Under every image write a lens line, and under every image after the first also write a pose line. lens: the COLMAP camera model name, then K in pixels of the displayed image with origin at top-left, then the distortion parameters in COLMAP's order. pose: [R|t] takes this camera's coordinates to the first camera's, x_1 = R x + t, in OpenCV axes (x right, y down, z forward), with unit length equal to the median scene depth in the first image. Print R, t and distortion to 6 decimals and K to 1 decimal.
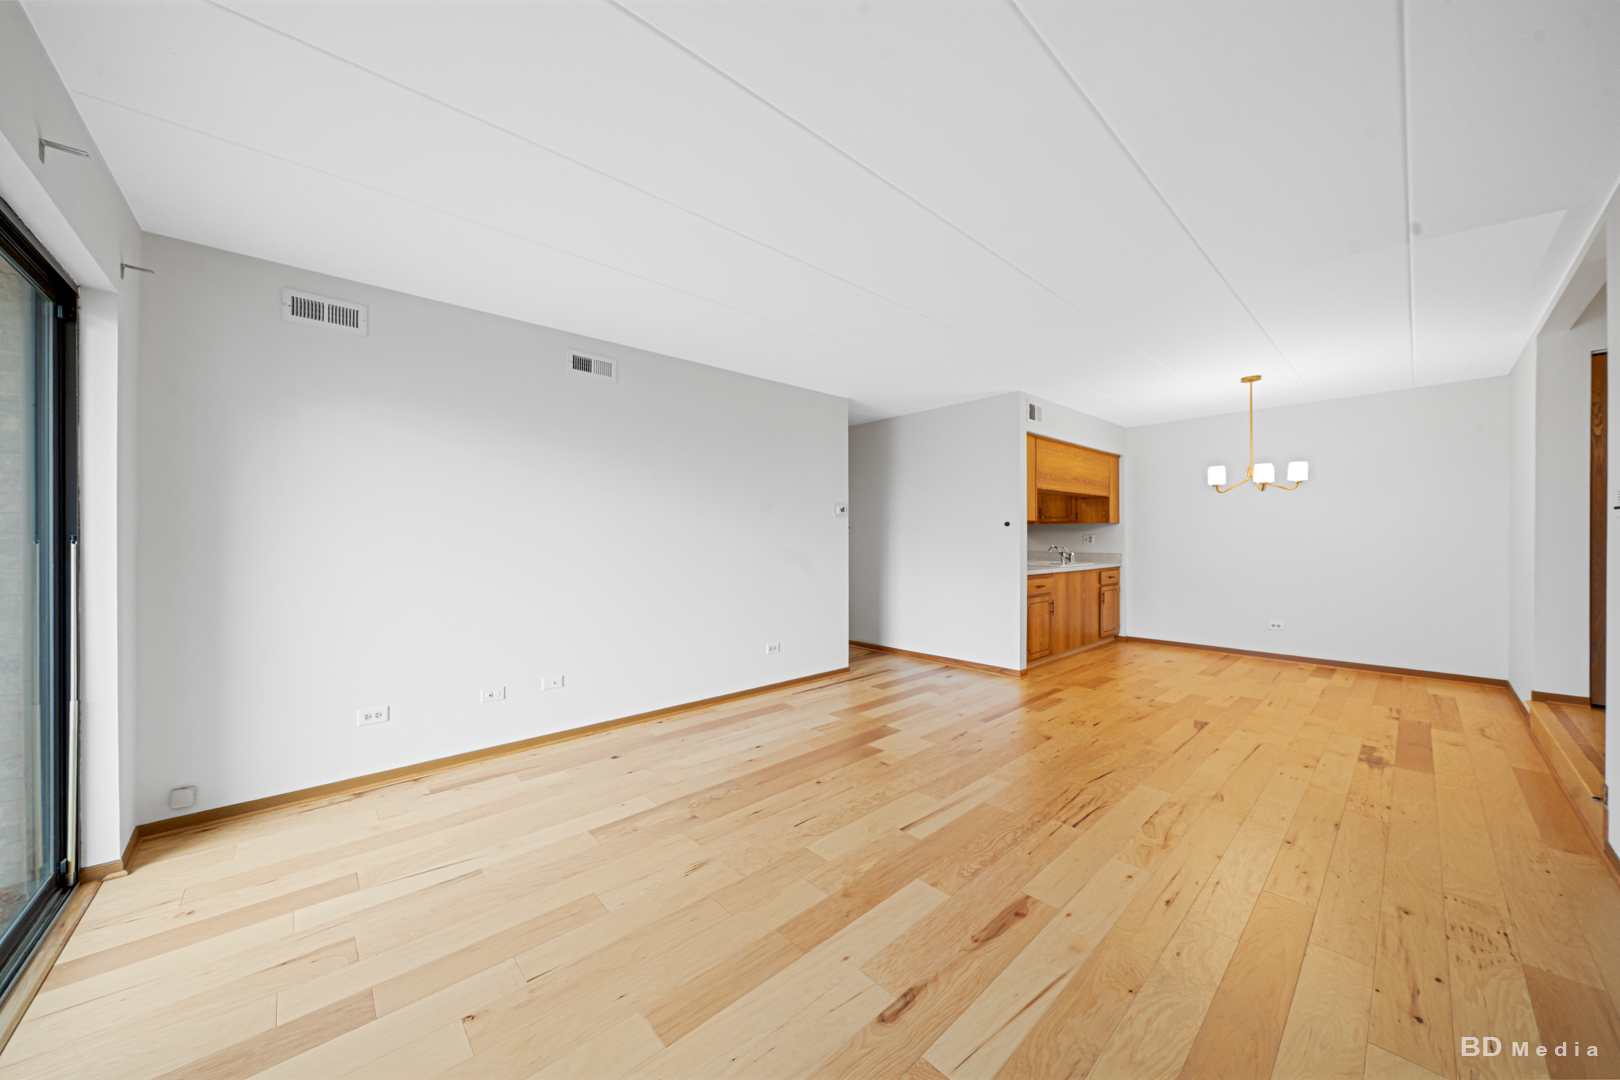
lens RADIAL K [[557.7, 0, 810.0], [0, 557.7, 540.0], [0, 0, 1]] dist [-0.000842, -0.000096]
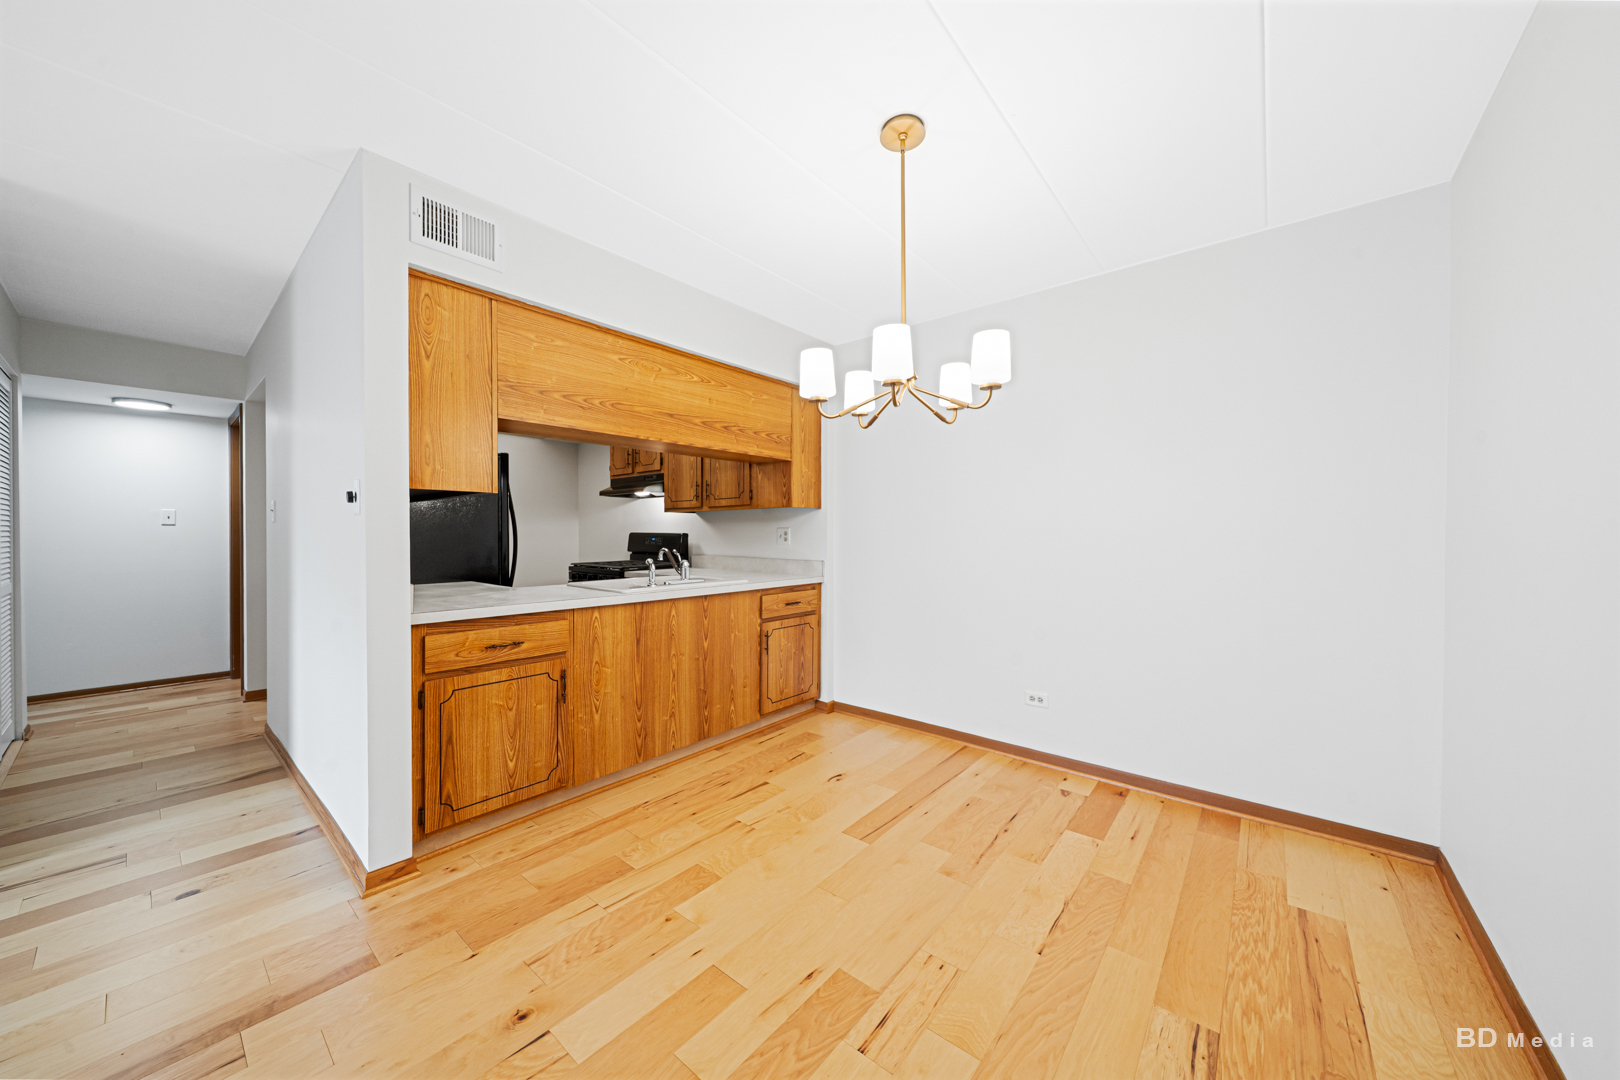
lens RADIAL K [[557.7, 0, 810.0], [0, 557.7, 540.0], [0, 0, 1]] dist [-0.000842, -0.000096]
pose [[0.990655, 0.001924, 0.136380, 0.479171], [-0.003302, 0.999946, 0.009875, -0.002870], [-0.136354, -0.010233, 0.990607, 0.438131]]
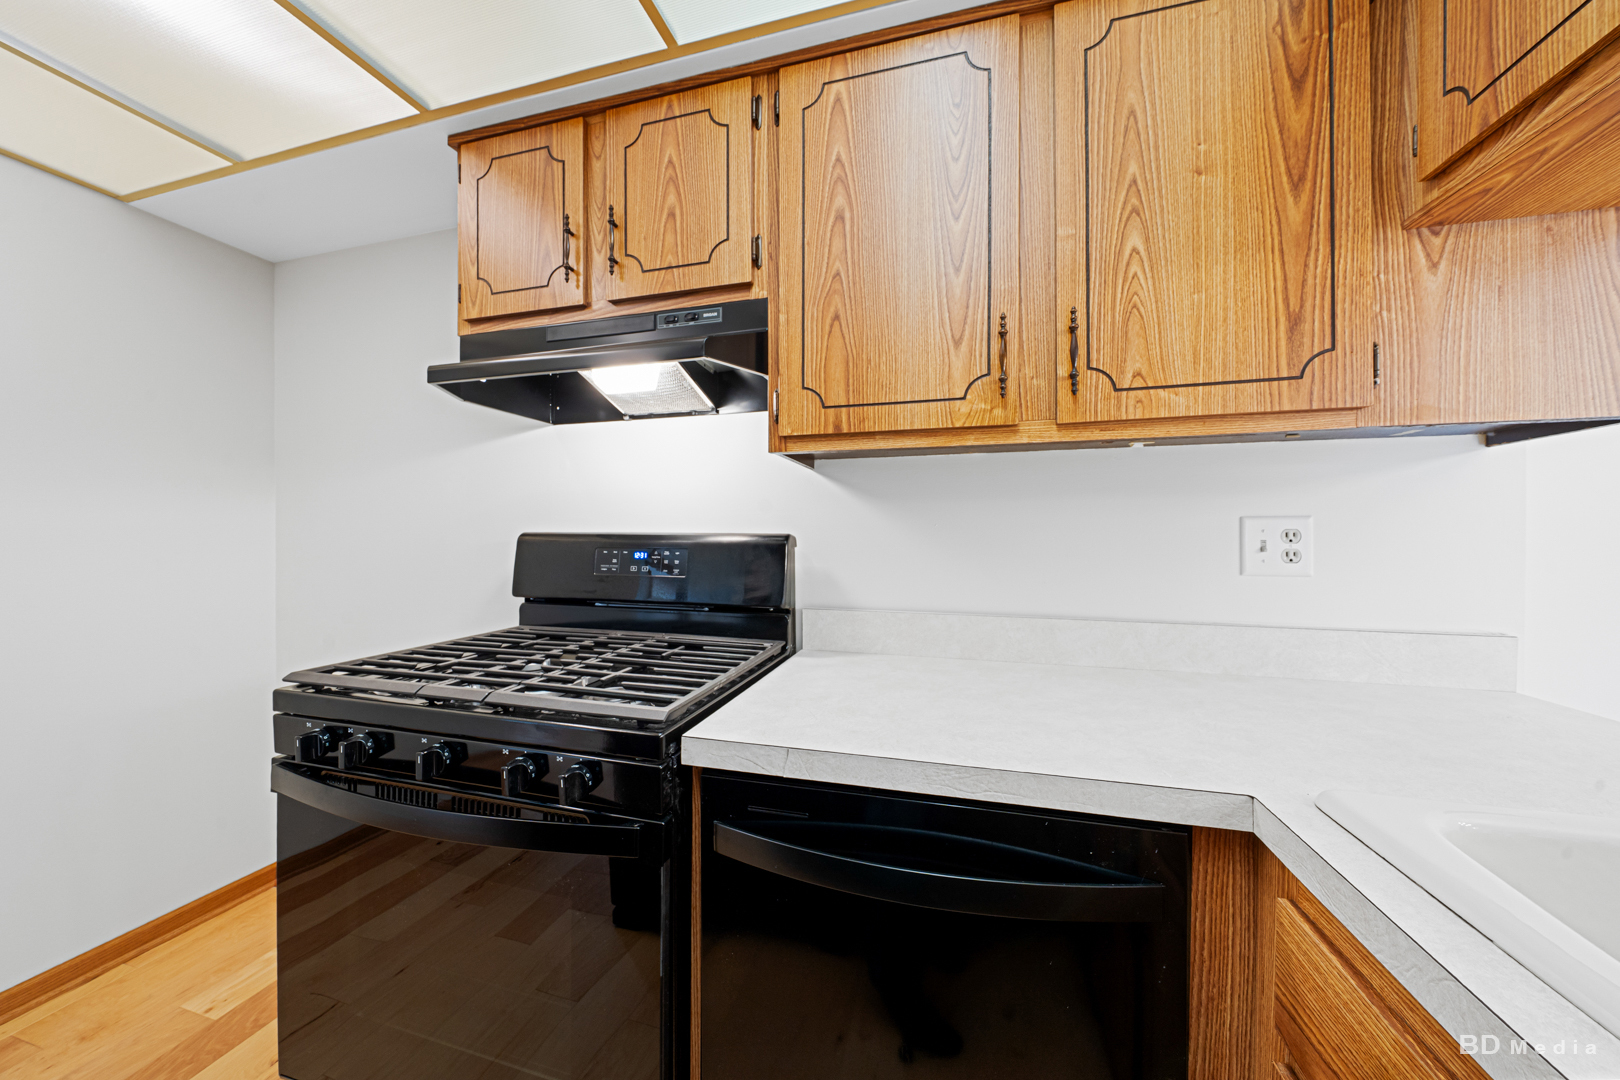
lens RADIAL K [[557.7, 0, 810.0], [0, 557.7, 540.0], [0, 0, 1]] dist [-0.000842, -0.000096]
pose [[0.846396, 0.002569, 0.532547, 0.309628], [-0.003052, 0.999995, 0.000027, -0.002243], [-0.532545, -0.001648, 0.846400, 1.000154]]
